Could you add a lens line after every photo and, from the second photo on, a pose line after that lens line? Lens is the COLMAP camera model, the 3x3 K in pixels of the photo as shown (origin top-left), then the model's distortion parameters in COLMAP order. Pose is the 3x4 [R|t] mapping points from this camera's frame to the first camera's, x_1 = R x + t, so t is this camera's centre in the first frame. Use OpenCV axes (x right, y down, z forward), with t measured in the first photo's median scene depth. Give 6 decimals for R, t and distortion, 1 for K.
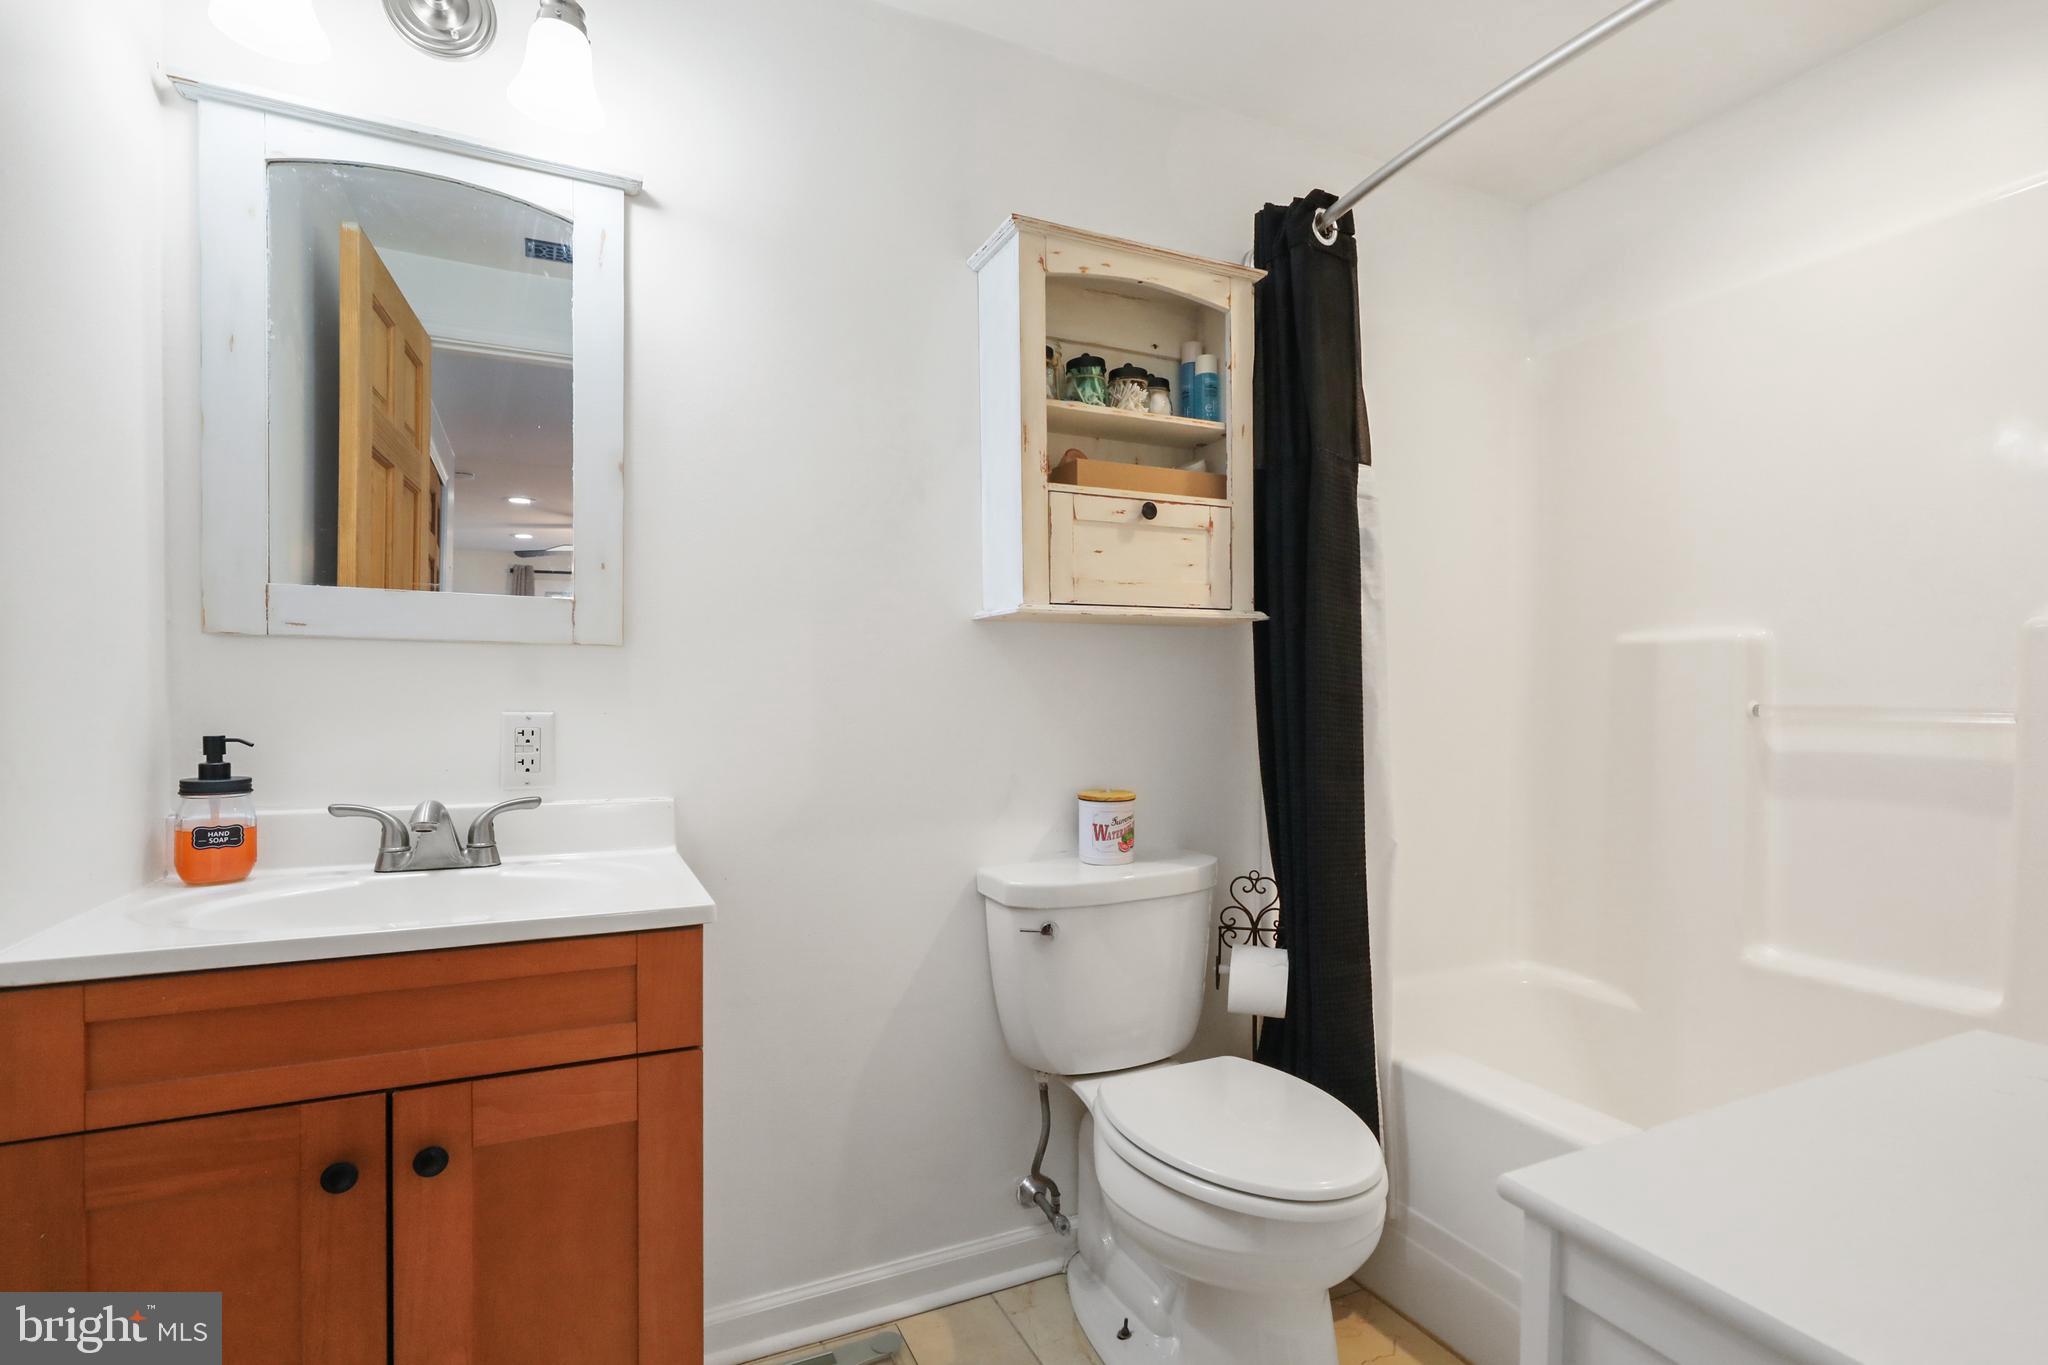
lens RADIAL K [[997.3, 0, 1024.0], [0, 997.3, 682.5], [0, 0, 1]] dist [-0.000607, -0.000110]
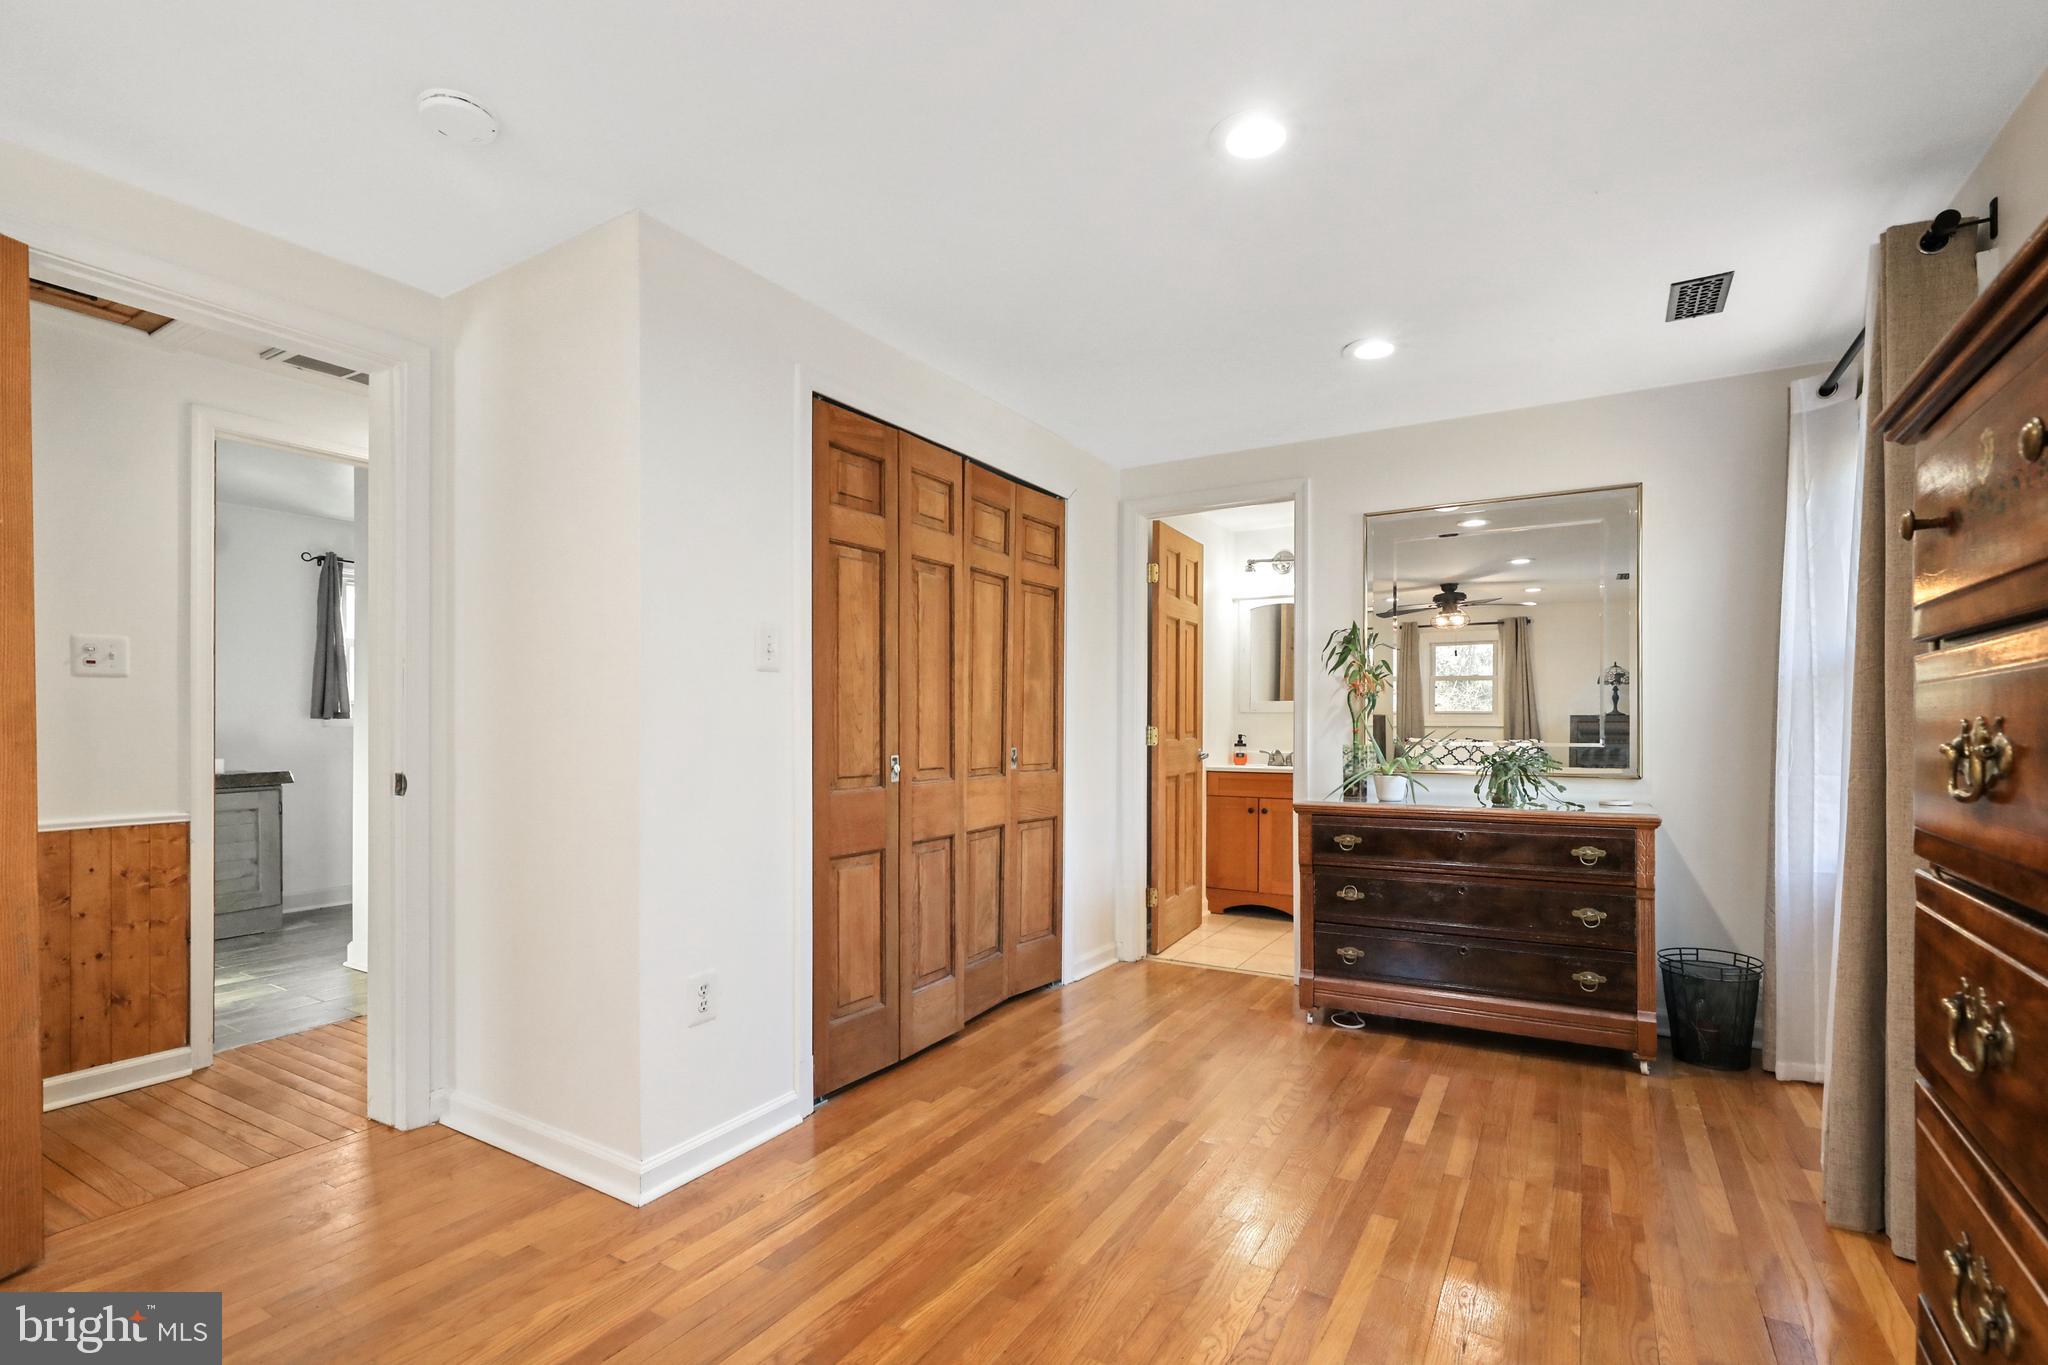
lens RADIAL K [[937.1, 0, 1025.5], [0, 937.1, 716.2], [0, 0, 1]] dist [0.000196, -0.000380]
pose [[0.550780, -0.004008, -0.834641, 2.343158], [0.001918, 0.999992, -0.003536, -0.018584], [0.834648, 0.000347, 0.550783, -2.304304]]
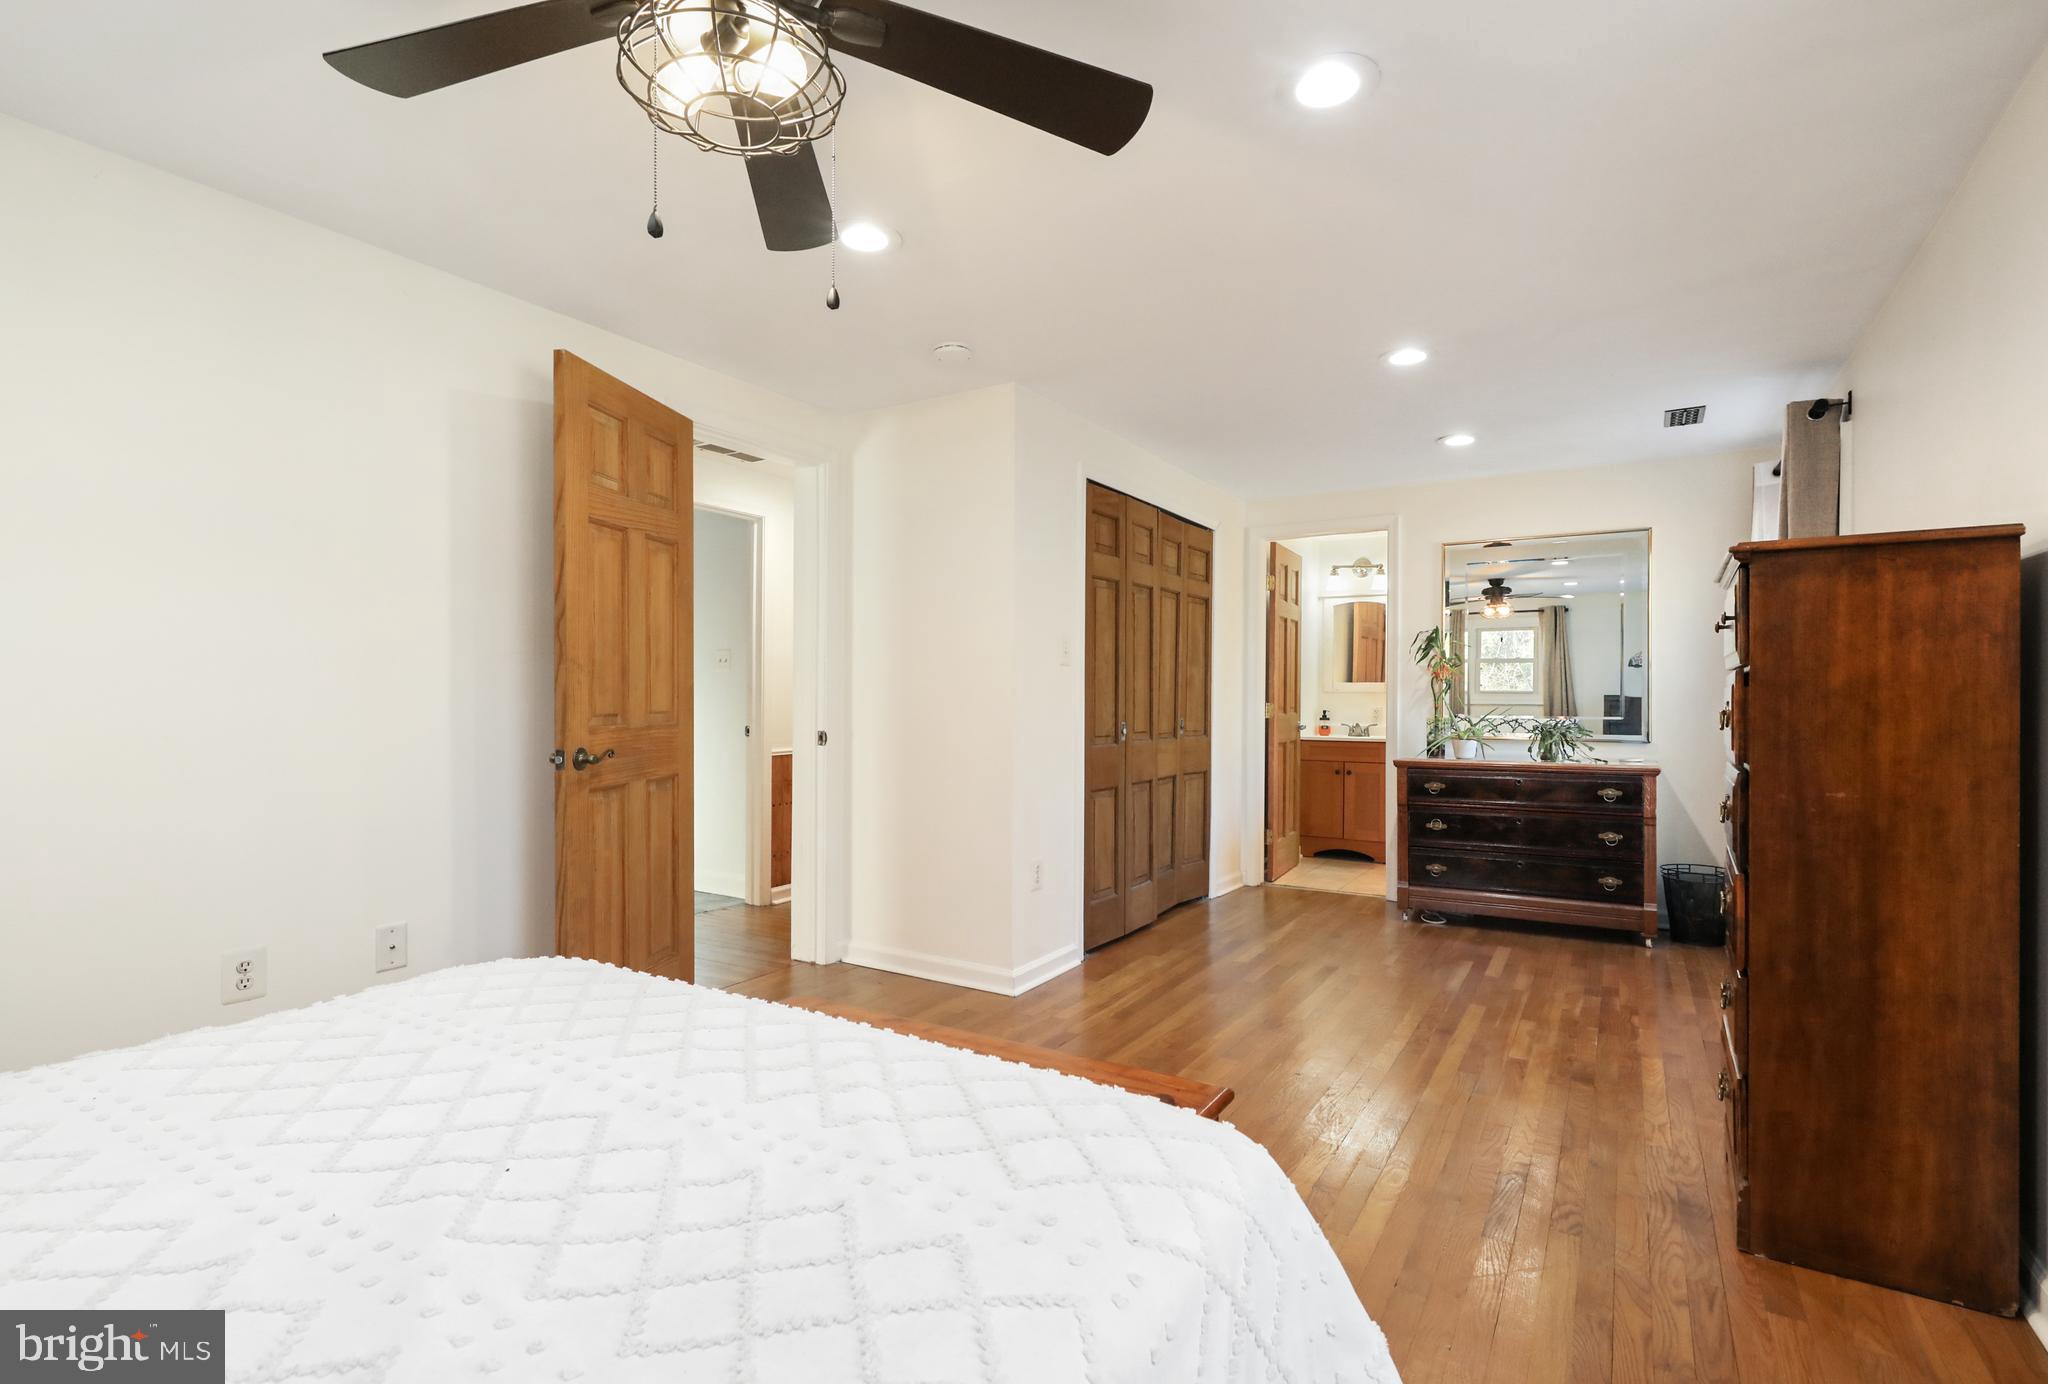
lens RADIAL K [[957.0, 0, 1029.6], [0, 957.0, 689.4], [0, 0, 1]] dist [0.001515, 0.000434]
pose [[0.535984, -0.003840, -0.844219, 2.903620], [-0.002946, 0.999975, -0.006419, -0.023975], [0.844223, 0.005927, 0.535960, -3.356818]]
